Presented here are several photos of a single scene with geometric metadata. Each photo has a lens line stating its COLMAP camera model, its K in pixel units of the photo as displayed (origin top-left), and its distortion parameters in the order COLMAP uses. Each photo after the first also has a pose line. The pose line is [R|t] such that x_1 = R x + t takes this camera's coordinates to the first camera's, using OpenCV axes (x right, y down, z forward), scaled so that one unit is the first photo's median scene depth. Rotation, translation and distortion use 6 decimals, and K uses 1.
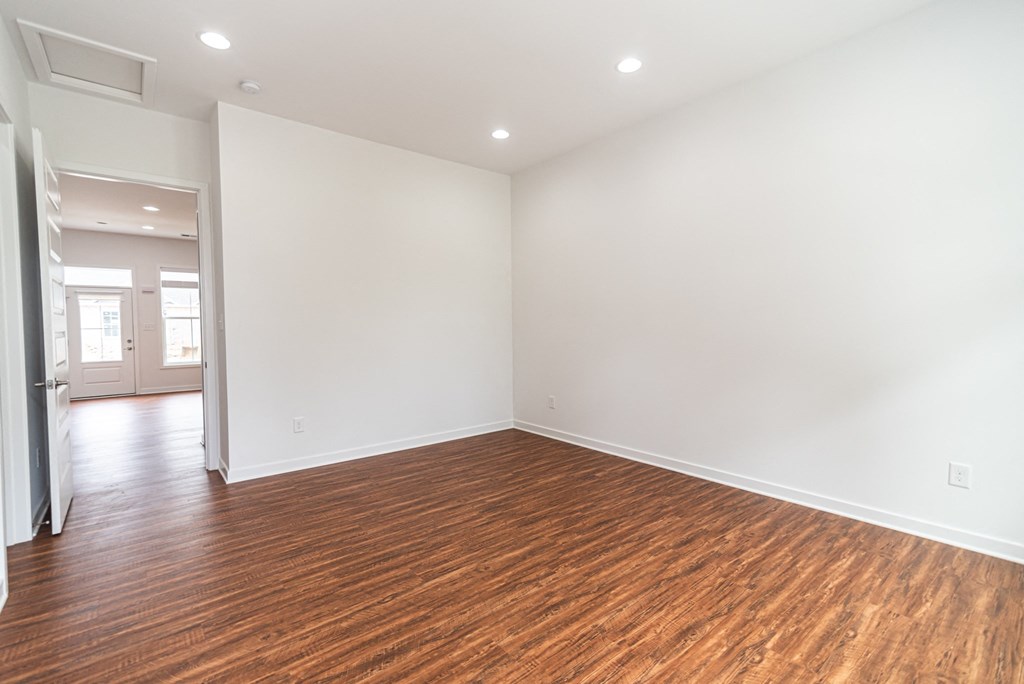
lens RADIAL K [[464.1, 0, 509.3], [0, 464.1, 338.2], [0, 0, 1]] dist [0.018932, -0.001240]
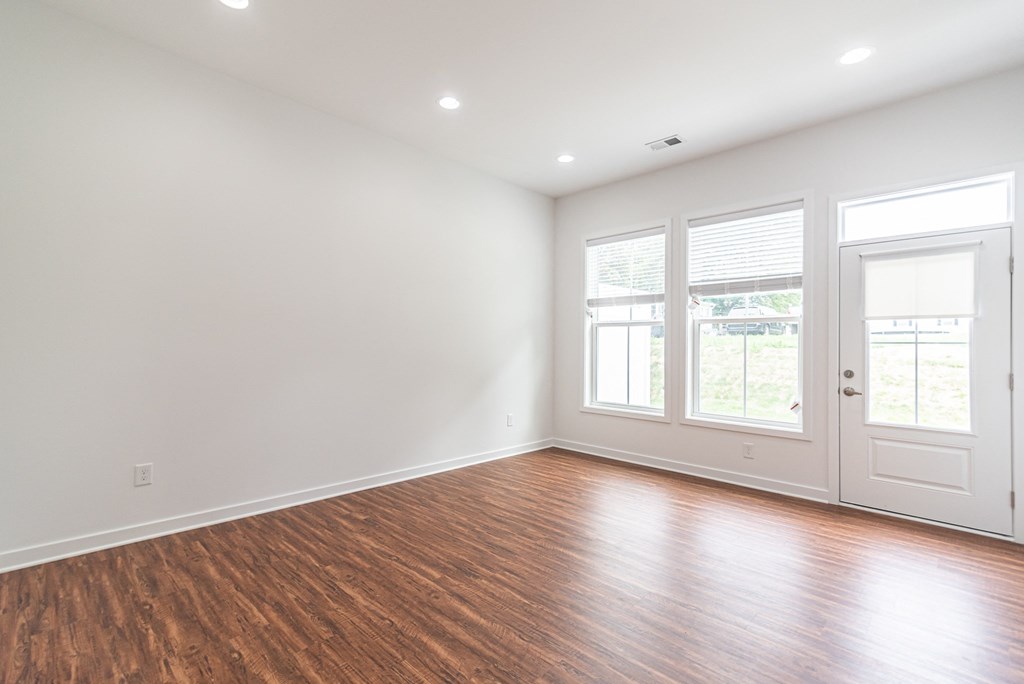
lens RADIAL K [[464.1, 0, 509.3], [0, 464.1, 338.2], [0, 0, 1]] dist [0.018932, -0.001240]
pose [[-0.109537, 0.027064, 0.993614, -0.906855], [0.017218, 0.999531, -0.025328, -0.005932], [-0.993834, 0.014333, -0.109952, 1.092294]]
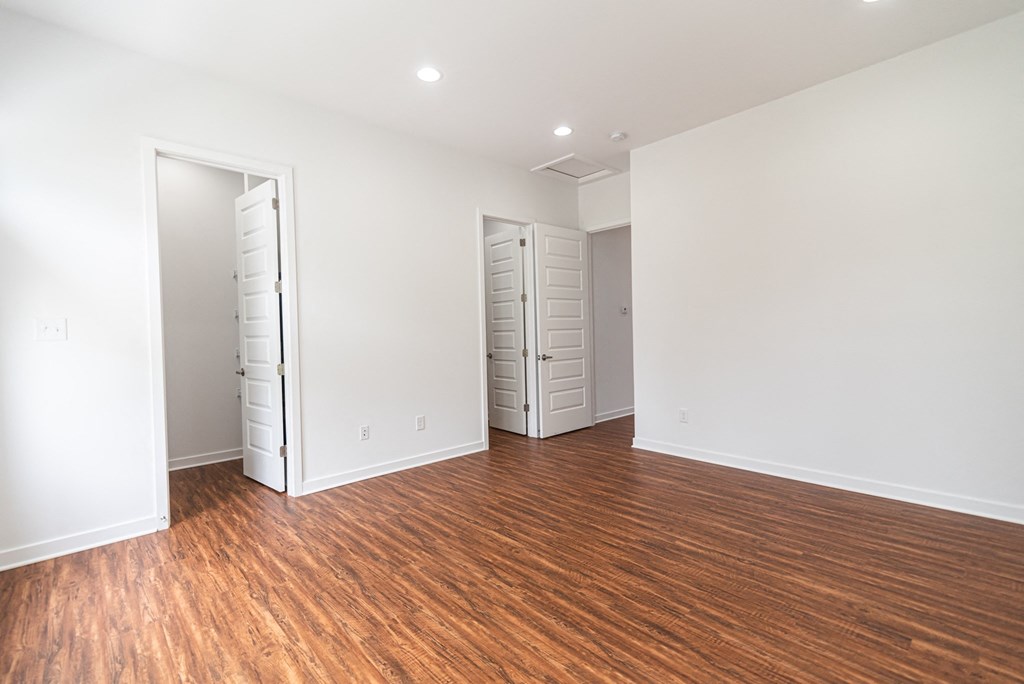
lens RADIAL K [[464.1, 0, 509.3], [0, 464.1, 338.2], [0, 0, 1]] dist [0.018932, -0.001240]
pose [[0.054403, 0.023509, -0.998242, 0.828044], [-0.005972, 0.999713, 0.023218, -0.020306], [0.998501, 0.004698, 0.054527, 0.753718]]
